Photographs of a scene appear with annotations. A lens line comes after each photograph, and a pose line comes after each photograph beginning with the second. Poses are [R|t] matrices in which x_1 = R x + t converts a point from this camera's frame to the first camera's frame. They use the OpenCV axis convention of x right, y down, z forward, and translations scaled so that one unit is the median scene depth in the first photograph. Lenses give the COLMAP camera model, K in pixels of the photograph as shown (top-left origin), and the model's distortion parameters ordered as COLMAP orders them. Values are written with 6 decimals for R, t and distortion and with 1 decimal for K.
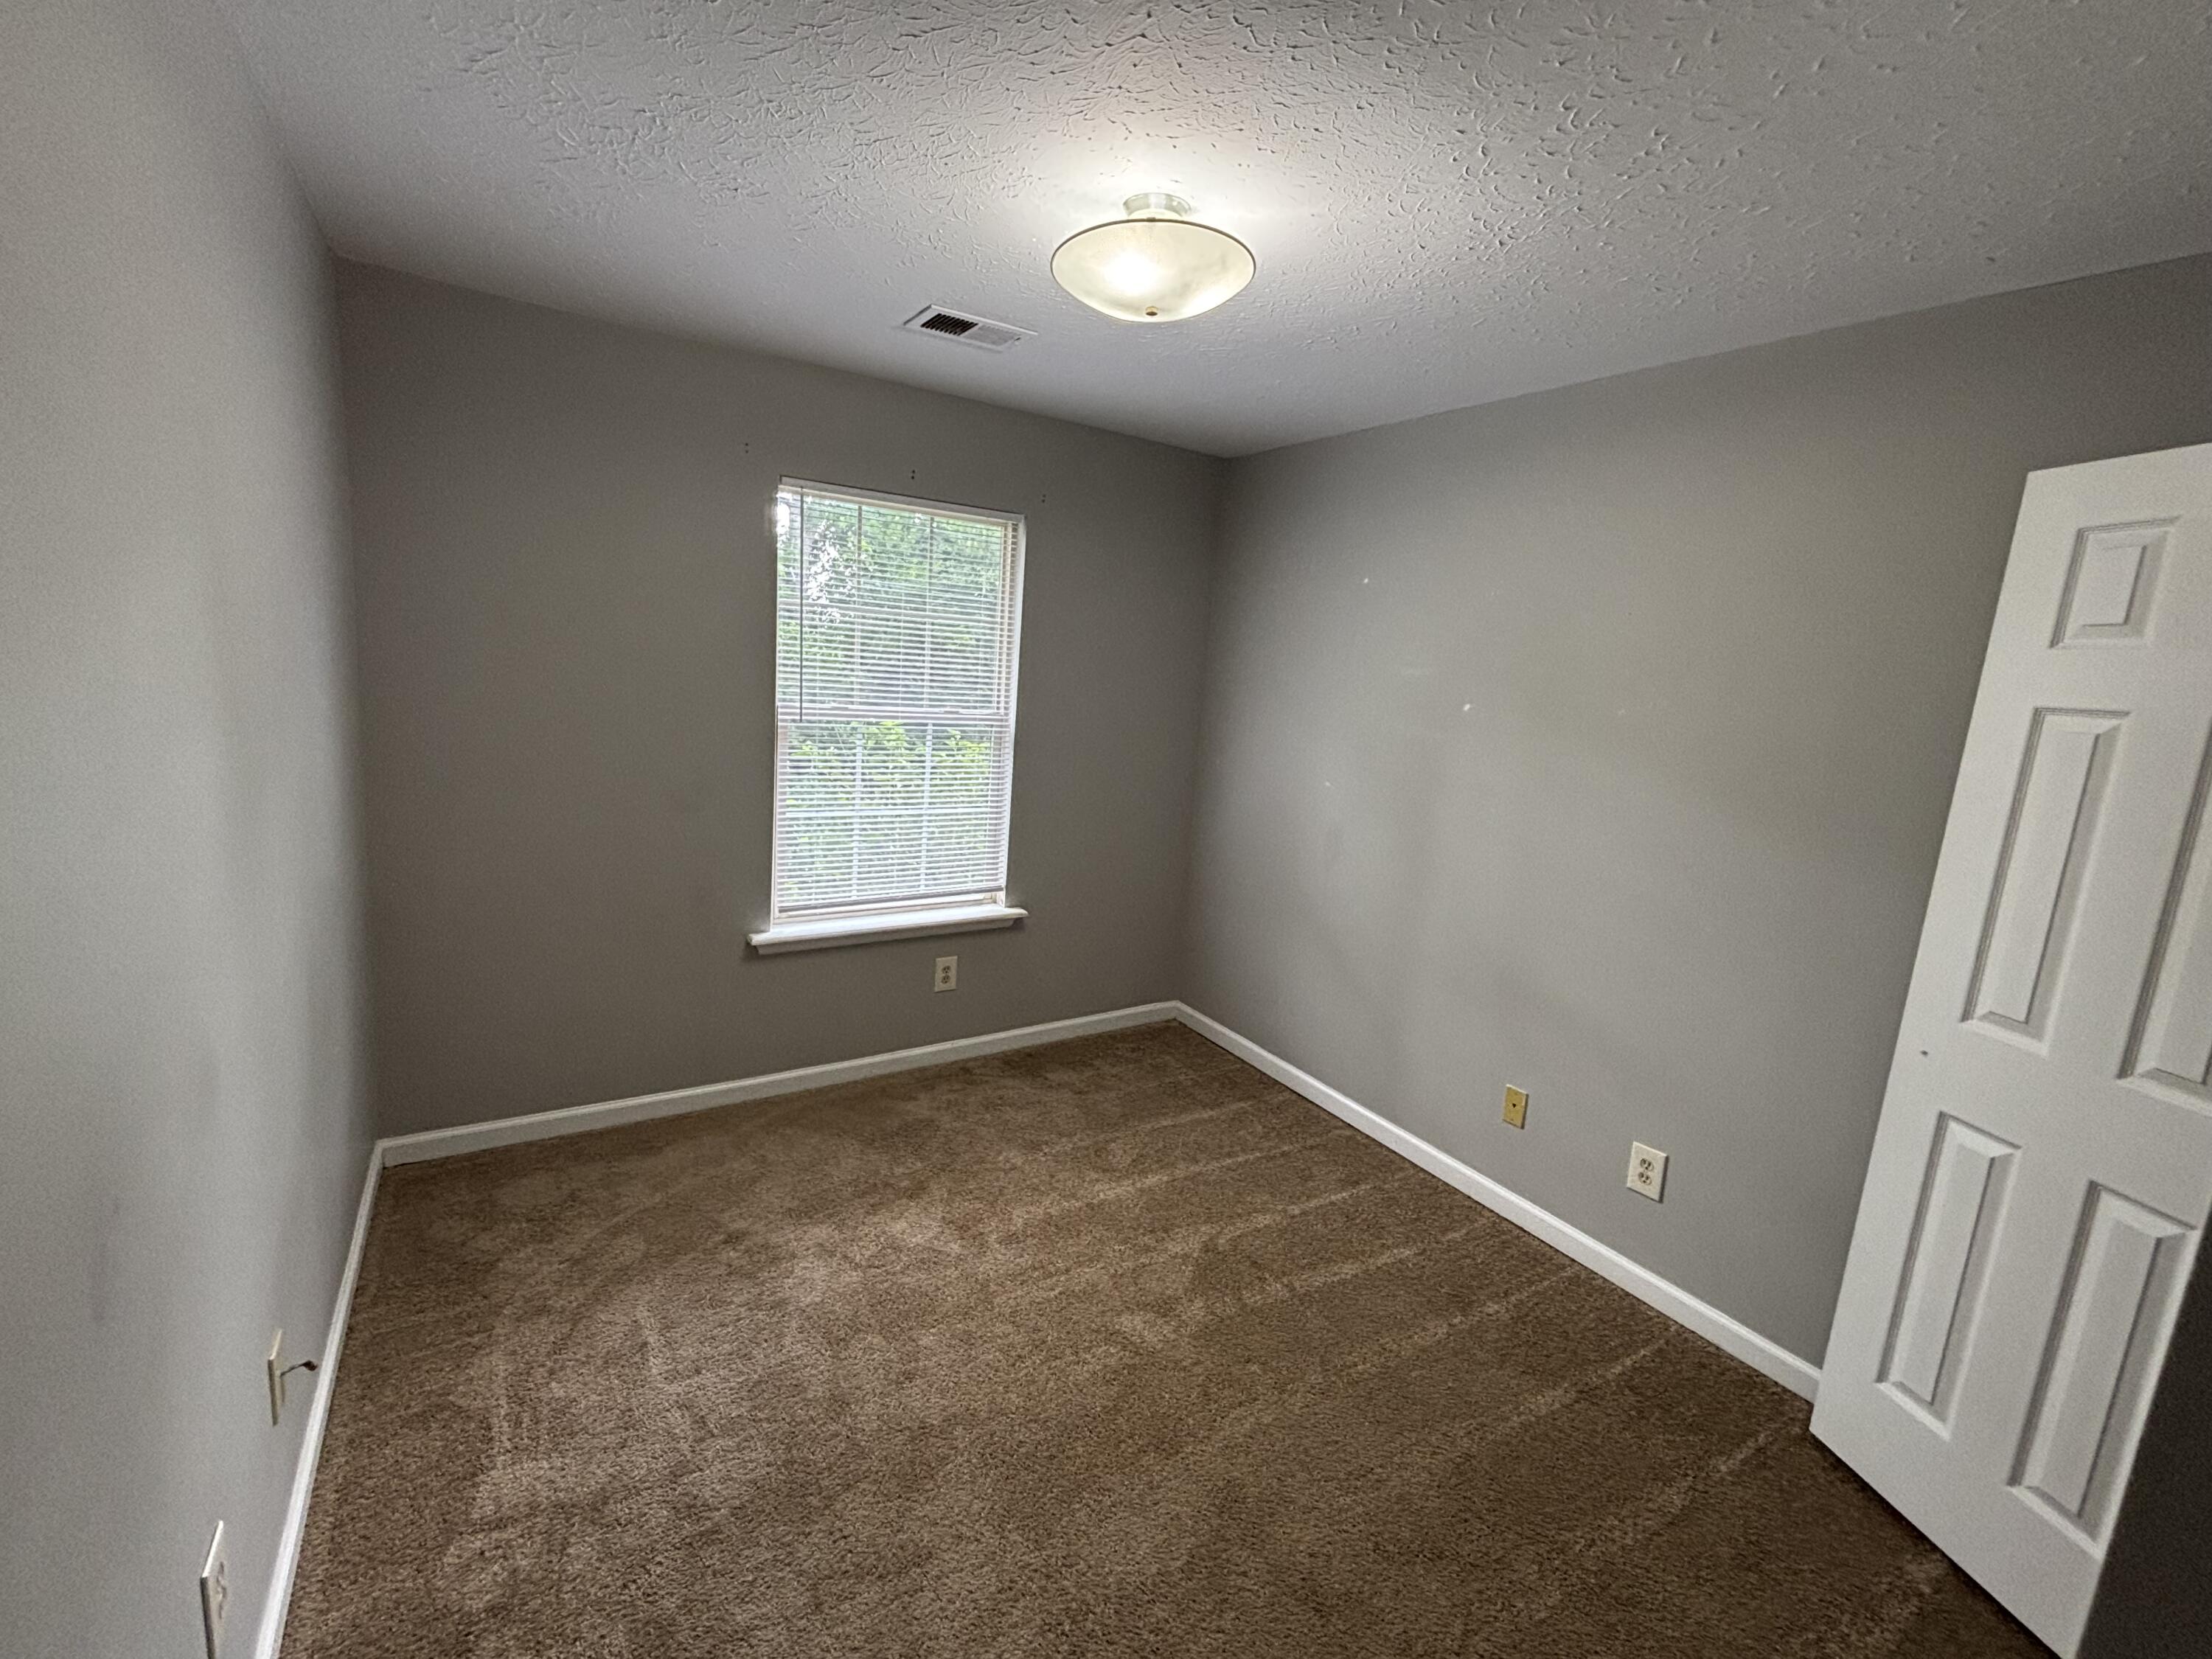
lens RADIAL K [[902.7, 0, 1098.8], [0, 902.7, 834.2], [0, 0, 1]] dist [-0.002965, 0.000032]
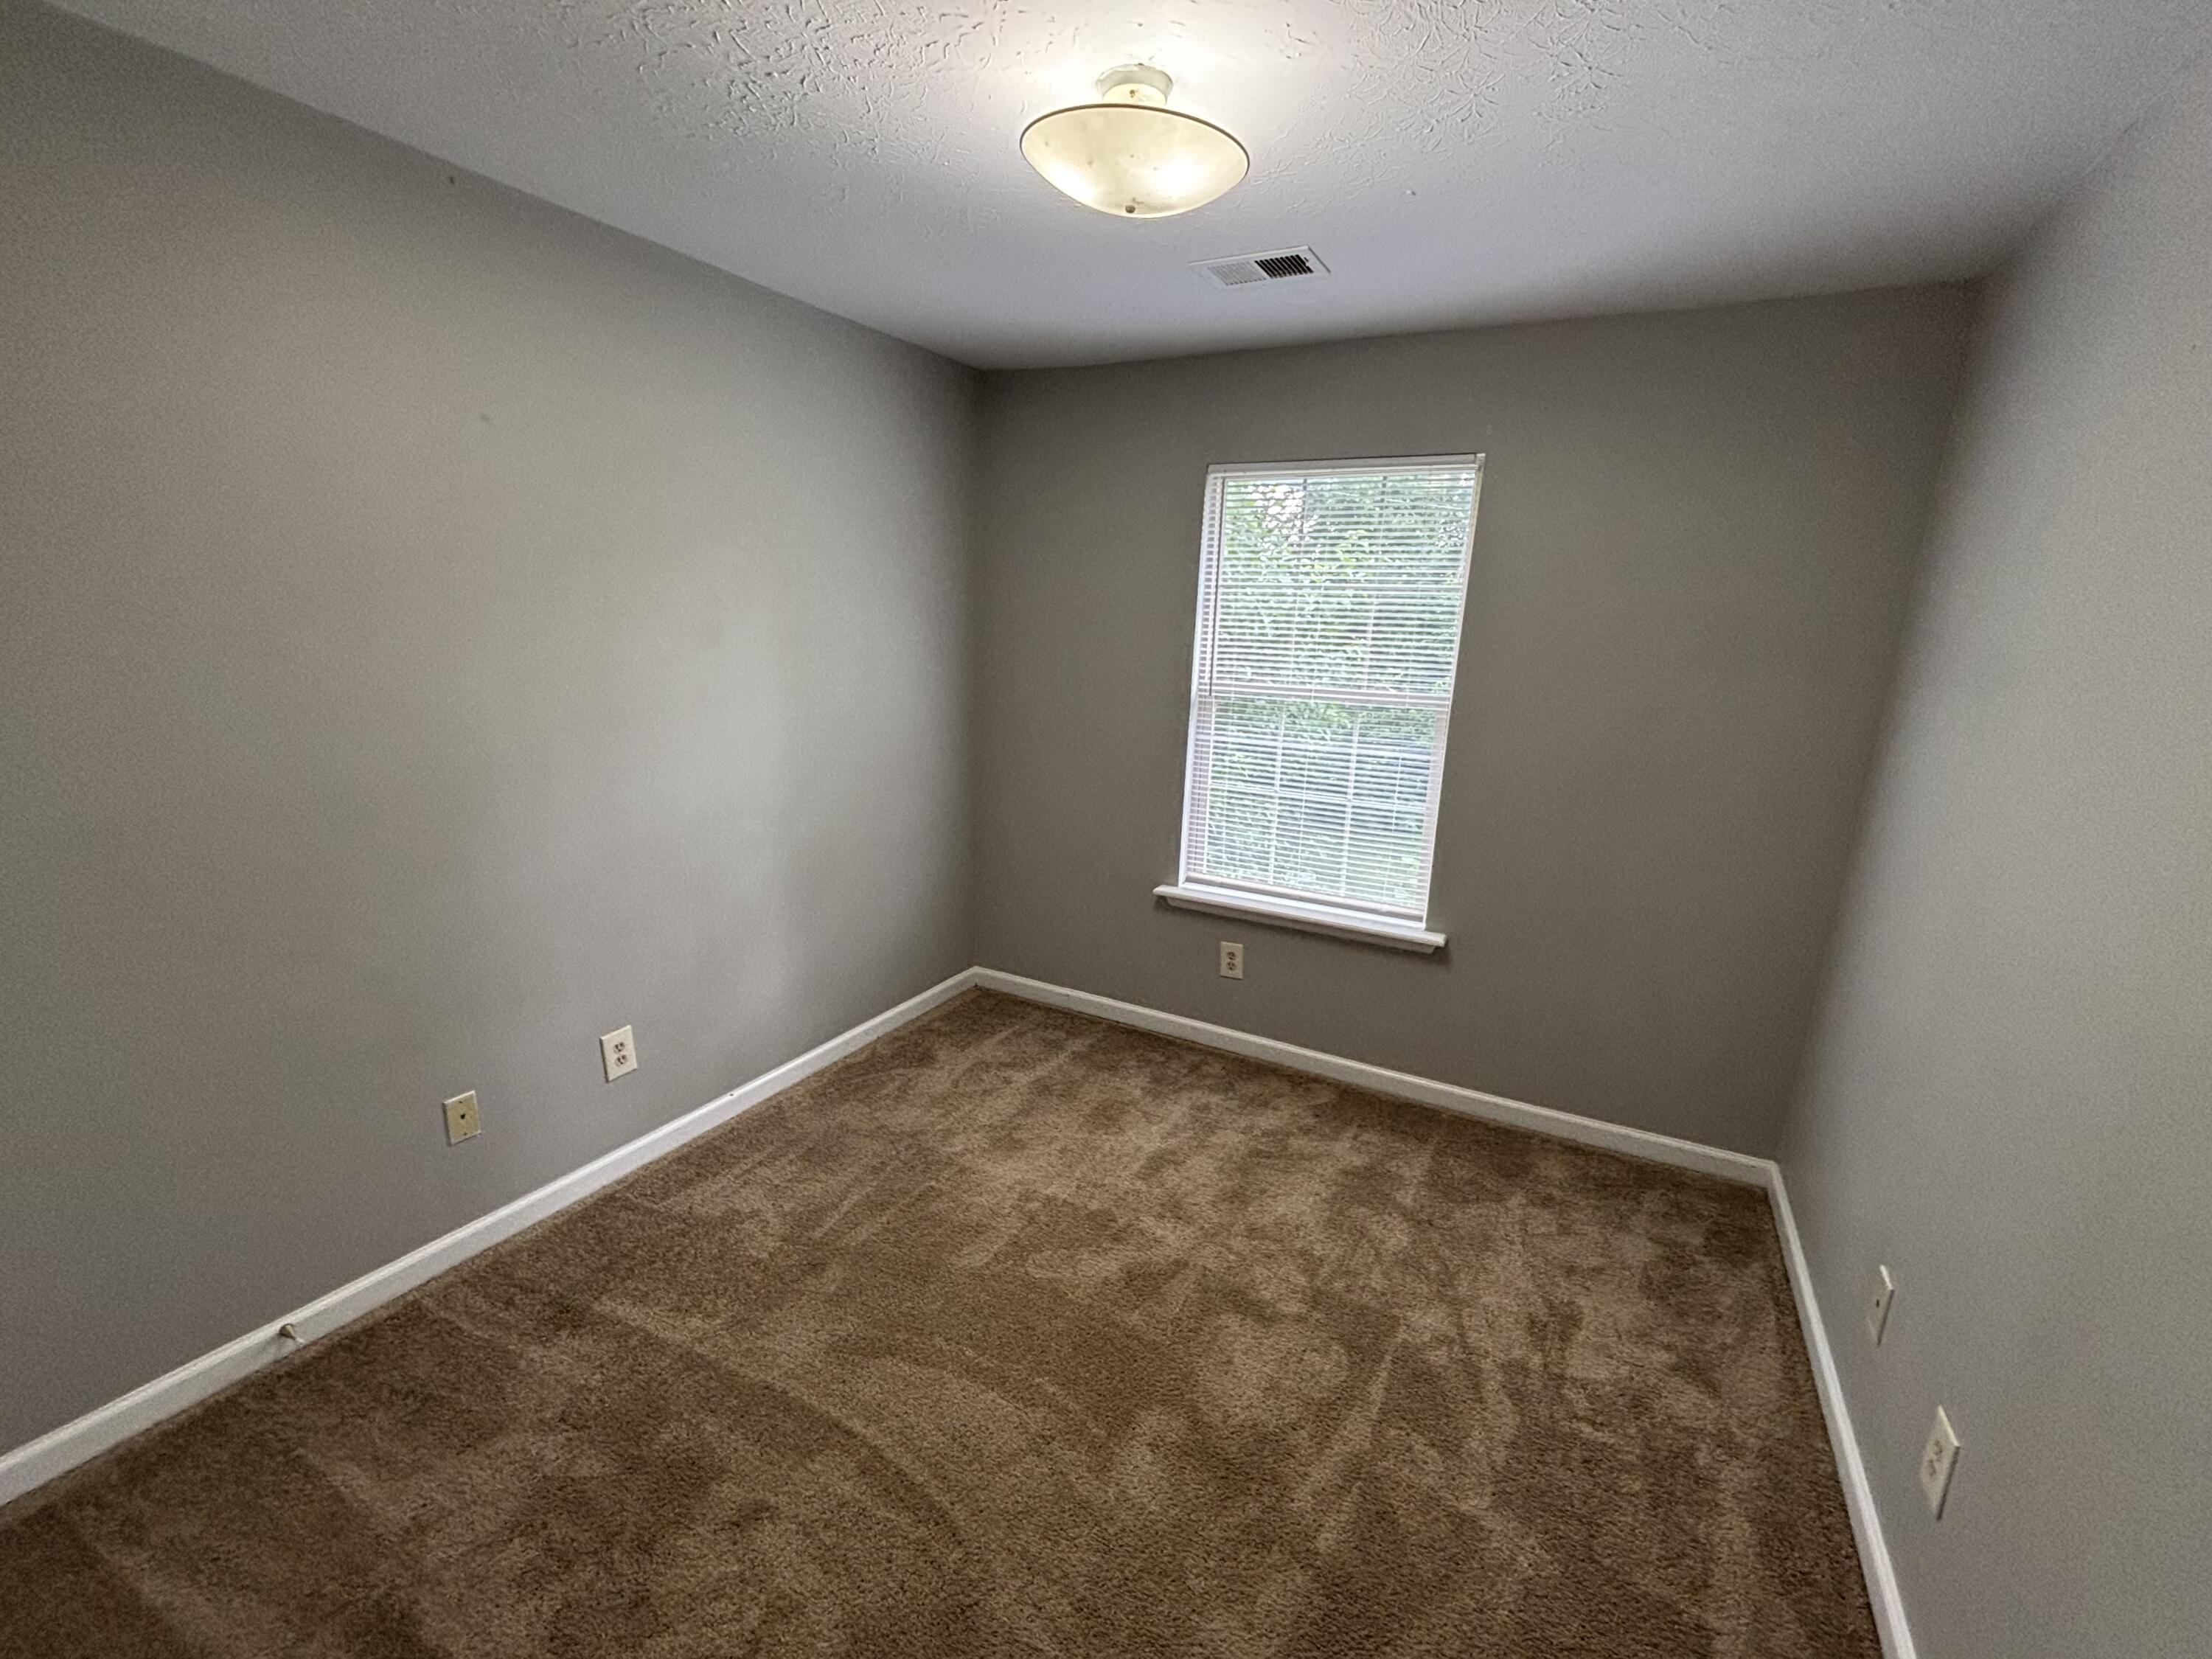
lens RADIAL K [[902.7, 0, 1098.8], [0, 902.7, 834.2], [0, 0, 1]] dist [-0.002965, 0.000032]
pose [[0.527153, 0.149594, -0.836499, 0.505818], [-0.162557, 0.983956, 0.073523, -0.022625], [0.834077, 0.097221, 0.543013, 0.331445]]
